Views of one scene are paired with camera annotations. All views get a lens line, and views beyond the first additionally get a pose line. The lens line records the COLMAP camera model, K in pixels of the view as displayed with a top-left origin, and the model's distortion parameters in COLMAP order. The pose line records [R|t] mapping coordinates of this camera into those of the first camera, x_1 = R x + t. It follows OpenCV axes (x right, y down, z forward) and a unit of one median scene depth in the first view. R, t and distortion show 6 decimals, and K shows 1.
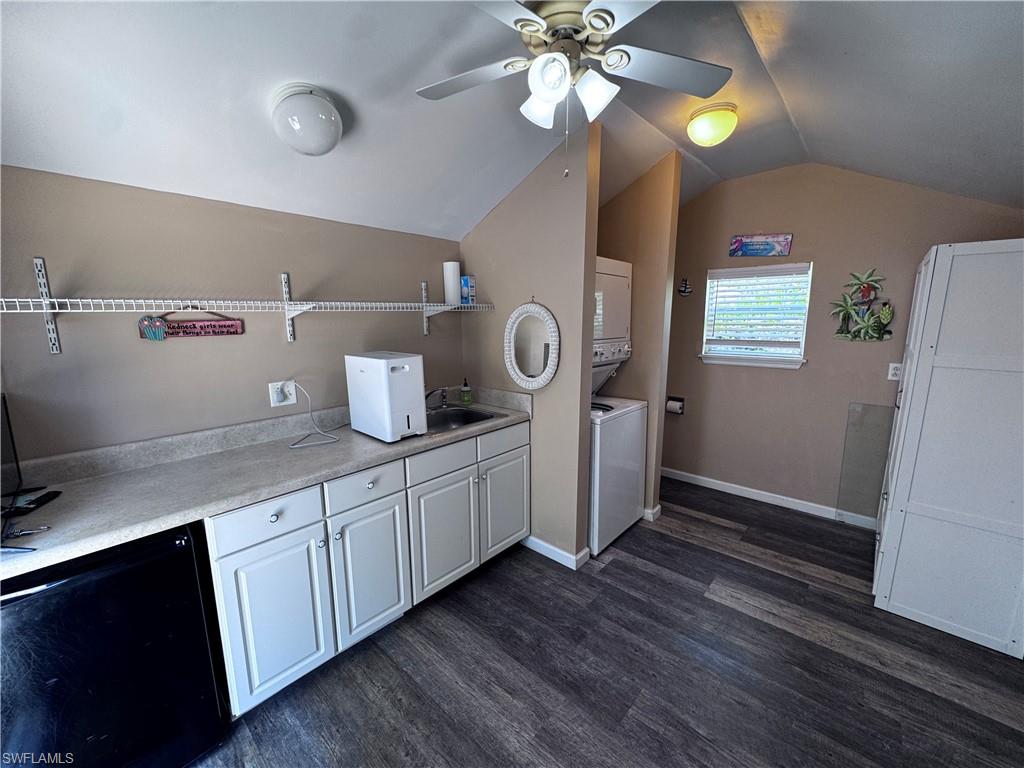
lens RADIAL K [[409.1, 0, 509.5], [0, 409.1, 384.1], [0, 0, 1]] dist [-0.002811, 0.000418]
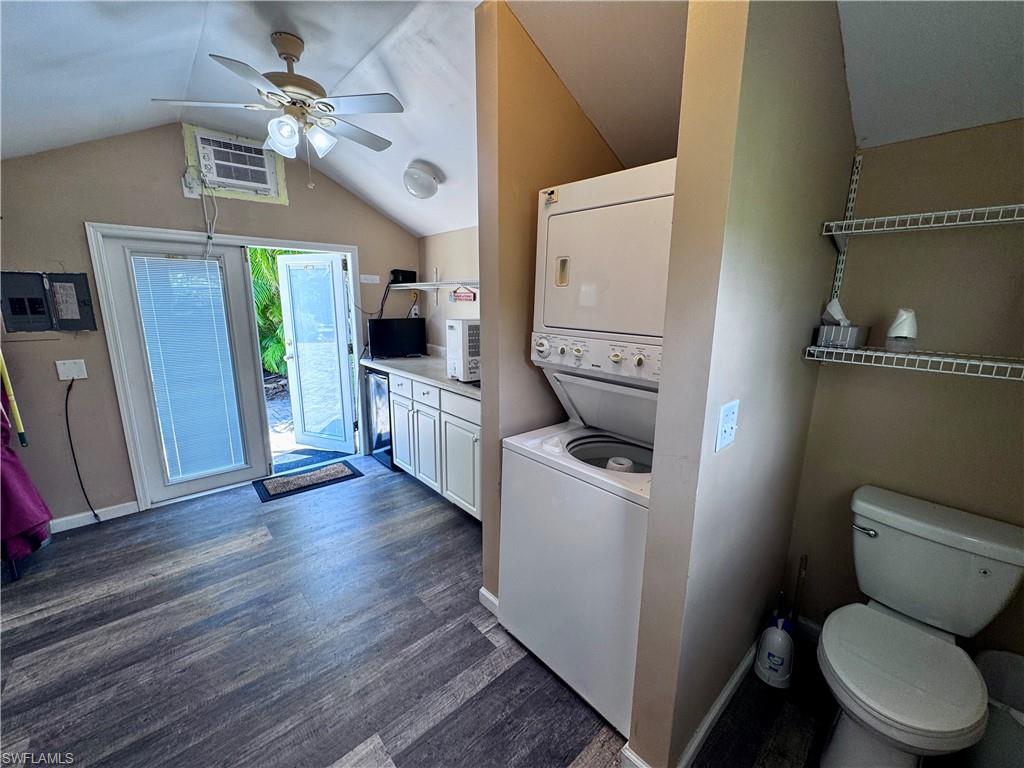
lens RADIAL K [[409.1, 0, 509.5], [0, 409.1, 384.1], [0, 0, 1]] dist [-0.002811, 0.000418]
pose [[-0.110714, 0.210553, -0.971293, 1.000606], [-0.175714, 0.957759, 0.227647, -0.185584], [0.978196, 0.195873, -0.069040, 1.197688]]
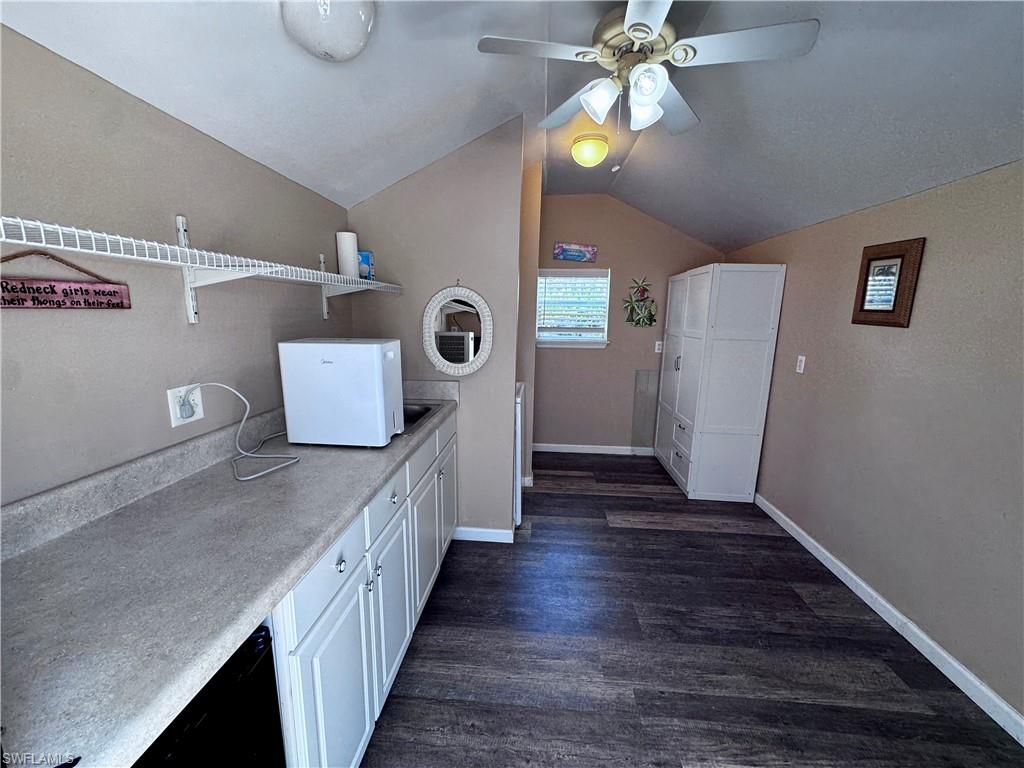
lens RADIAL K [[409.1, 0, 509.5], [0, 409.1, 384.1], [0, 0, 1]] dist [-0.002811, 0.000418]
pose [[0.792858, -0.086734, 0.603203, -0.520817], [0.081846, 0.996008, 0.035636, 0.009136], [-0.603886, 0.021116, 0.796791, 0.178778]]
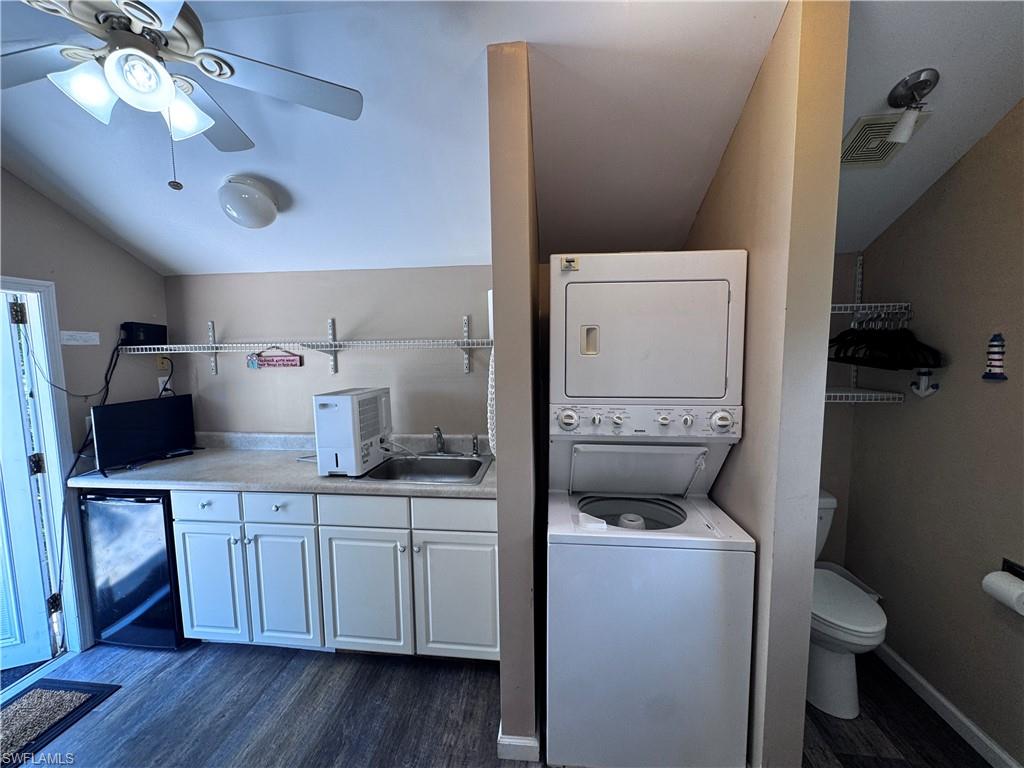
lens RADIAL K [[409.1, 0, 509.5], [0, 409.1, 384.1], [0, 0, 1]] dist [-0.002811, 0.000418]
pose [[0.585566, 0.075025, -0.807145, 0.738547], [-0.125927, 0.992039, 0.000853, -0.135825], [0.800784, 0.101142, 0.590352, 0.681371]]
